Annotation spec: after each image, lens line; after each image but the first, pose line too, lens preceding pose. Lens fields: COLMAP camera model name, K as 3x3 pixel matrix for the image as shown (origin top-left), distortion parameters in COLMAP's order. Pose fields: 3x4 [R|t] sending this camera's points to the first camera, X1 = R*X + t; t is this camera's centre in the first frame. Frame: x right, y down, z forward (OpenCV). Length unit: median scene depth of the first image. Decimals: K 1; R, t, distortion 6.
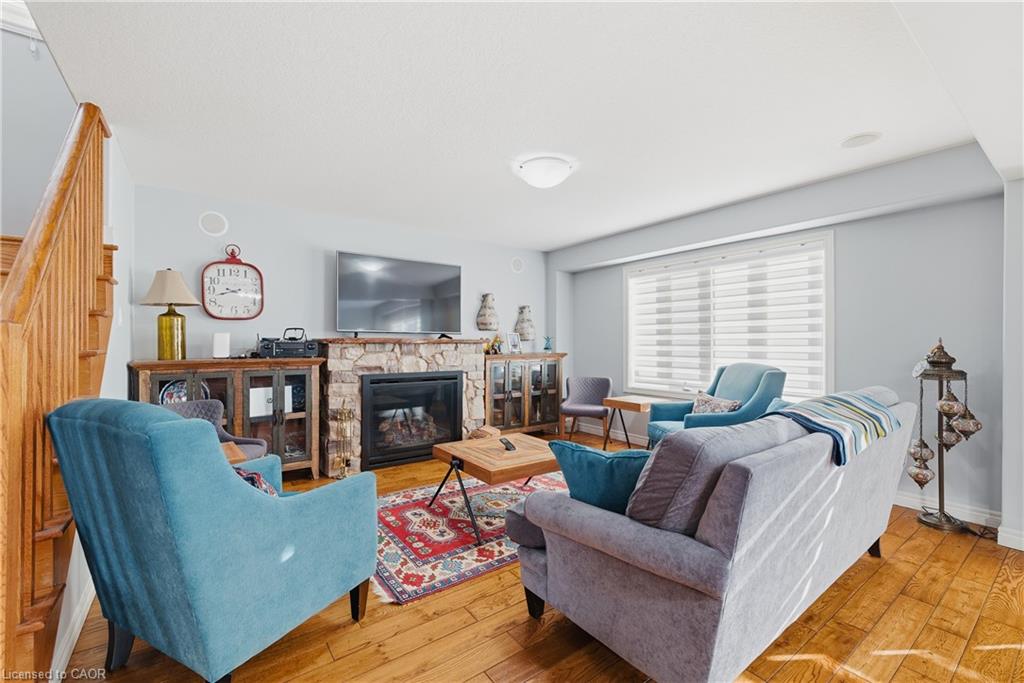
lens RADIAL K [[430.0, 0, 512.0], [0, 430.0, 341.5], [0, 0, 1]] dist [0.000804, 0.000068]
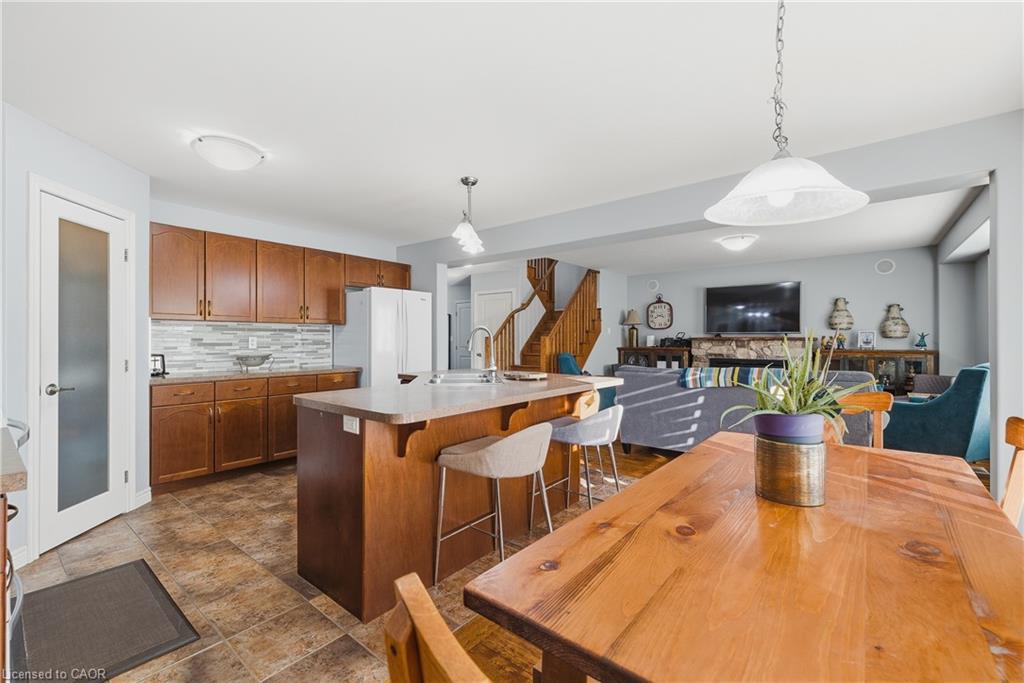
lens RADIAL K [[430.0, 0, 512.0], [0, 430.0, 341.5], [0, 0, 1]] dist [0.000804, 0.000068]
pose [[0.250134, 0.005948, -0.968193, 1.209780], [0.005487, 0.999956, 0.007561, -0.008970], [0.968196, -0.007204, 0.250090, -0.240166]]
